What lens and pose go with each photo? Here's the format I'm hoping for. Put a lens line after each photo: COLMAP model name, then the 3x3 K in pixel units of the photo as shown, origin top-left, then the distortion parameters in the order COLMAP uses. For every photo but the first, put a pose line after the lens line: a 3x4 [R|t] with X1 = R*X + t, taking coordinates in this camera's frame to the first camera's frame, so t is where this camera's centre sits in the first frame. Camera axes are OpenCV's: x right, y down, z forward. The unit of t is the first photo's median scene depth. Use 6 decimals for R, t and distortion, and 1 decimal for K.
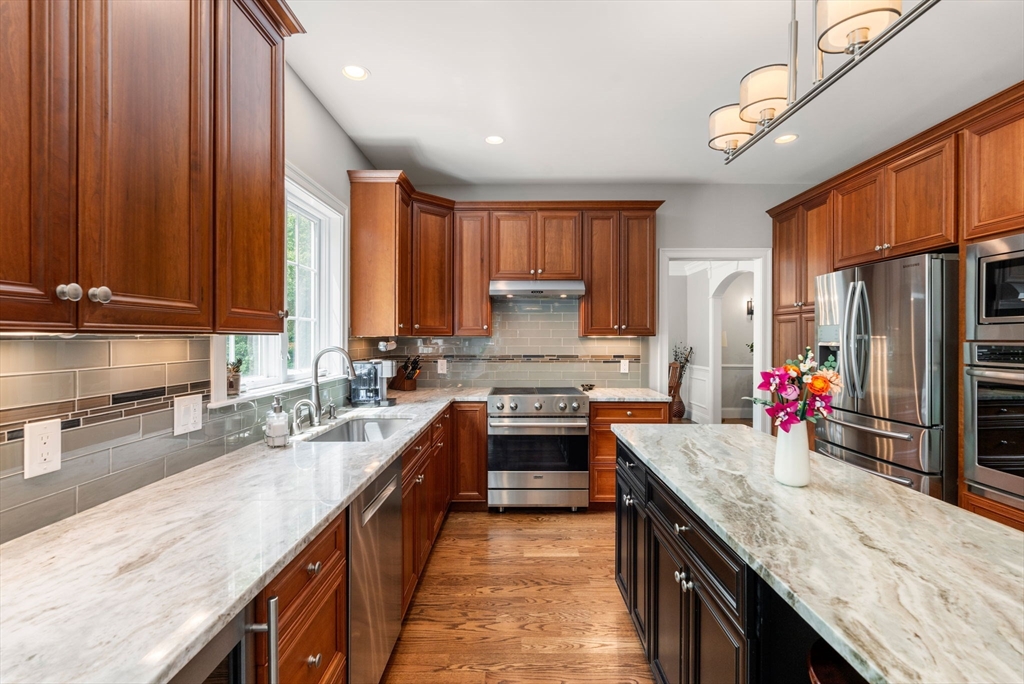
lens RADIAL K [[460.7, 0, 513.9], [0, 460.7, 337.8], [0, 0, 1]] dist [0.000493, -0.000346]
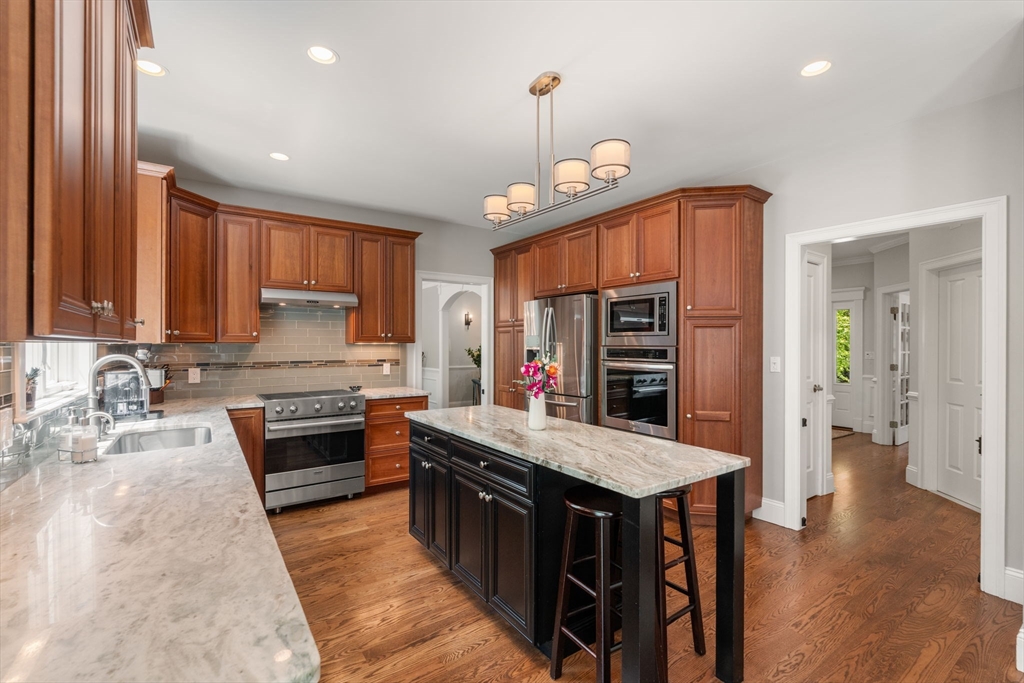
lens RADIAL K [[460.7, 0, 510.7], [0, 460.7, 344.5], [0, 0, 1]] dist [0.000493, -0.000346]
pose [[0.818775, -0.001669, 0.574112, -0.223647], [0.001119, 0.999999, 0.001310, -0.001491], [-0.574114, -0.000431, 0.818775, -0.169611]]
